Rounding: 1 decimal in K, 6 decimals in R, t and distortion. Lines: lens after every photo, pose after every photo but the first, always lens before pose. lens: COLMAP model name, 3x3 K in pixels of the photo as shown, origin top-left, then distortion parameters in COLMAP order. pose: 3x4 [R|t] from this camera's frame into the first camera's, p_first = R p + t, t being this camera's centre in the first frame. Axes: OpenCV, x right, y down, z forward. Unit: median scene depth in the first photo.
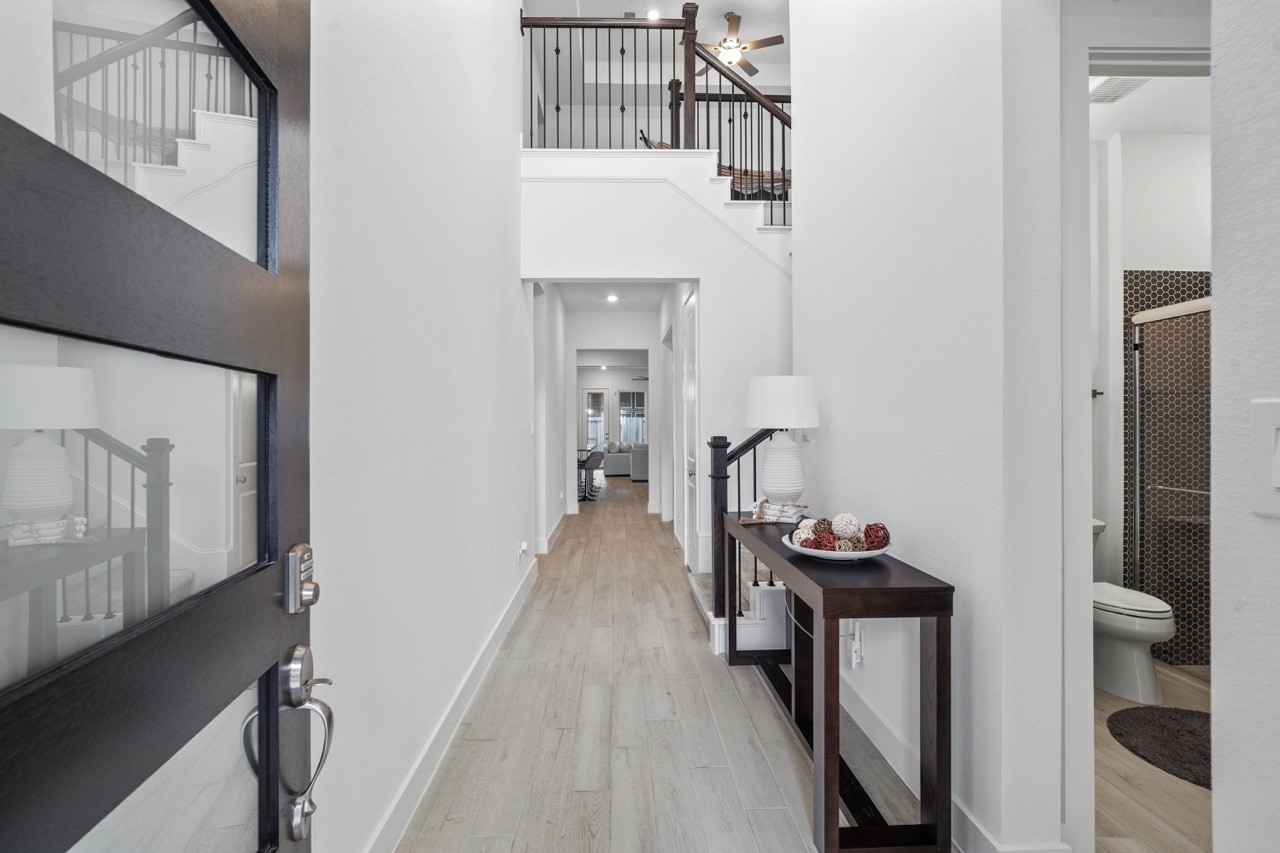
lens RADIAL K [[609.9, 0, 637.3], [0, 609.9, 428.0], [0, 0, 1]] dist [-0.001135, 0.000664]
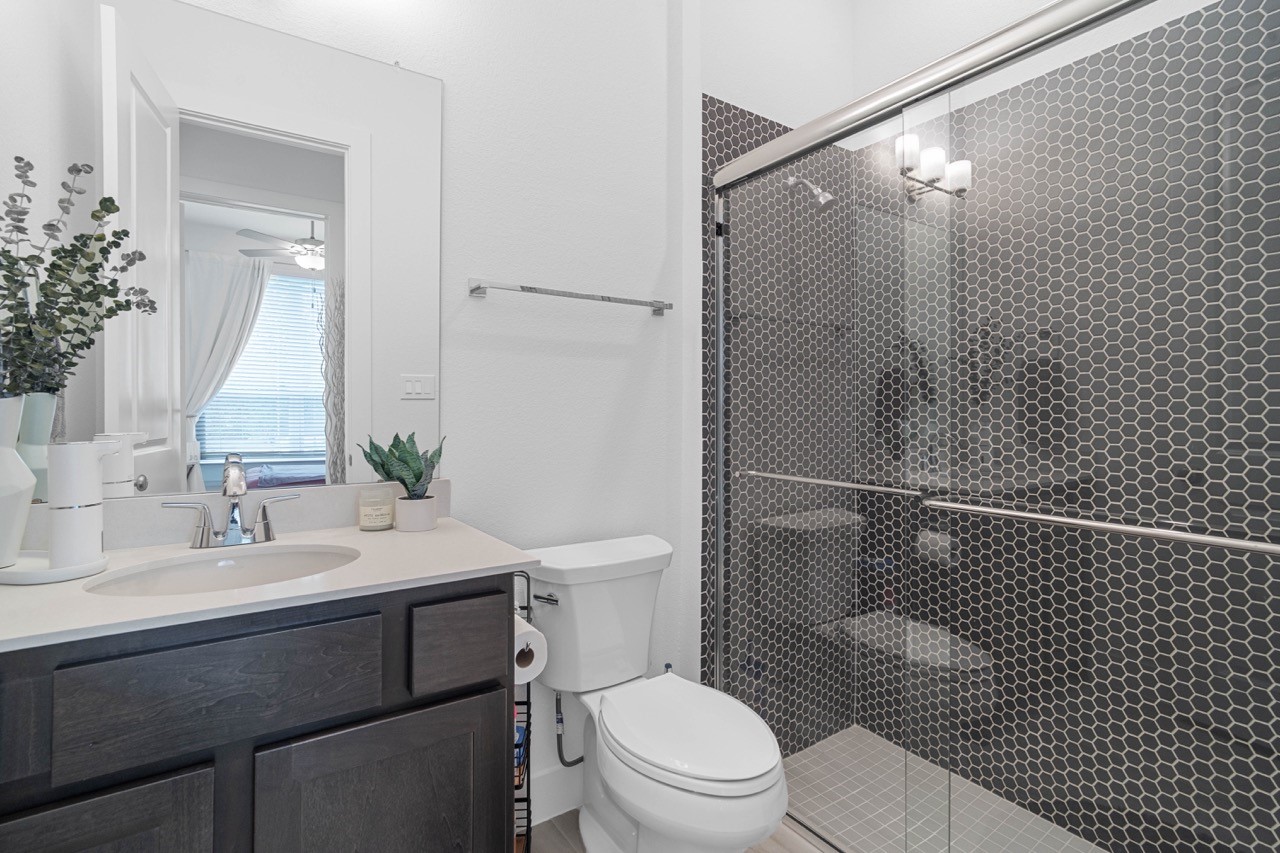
lens RADIAL K [[609.9, 0, 640.9], [0, 609.9, 421.2], [0, 0, 1]] dist [-0.001135, 0.000664]
pose [[0.849175, -0.002563, 0.528106, 0.451990], [0.000210, 0.999990, 0.004516, 0.044641], [-0.528112, -0.003724, 0.849166, 0.550814]]
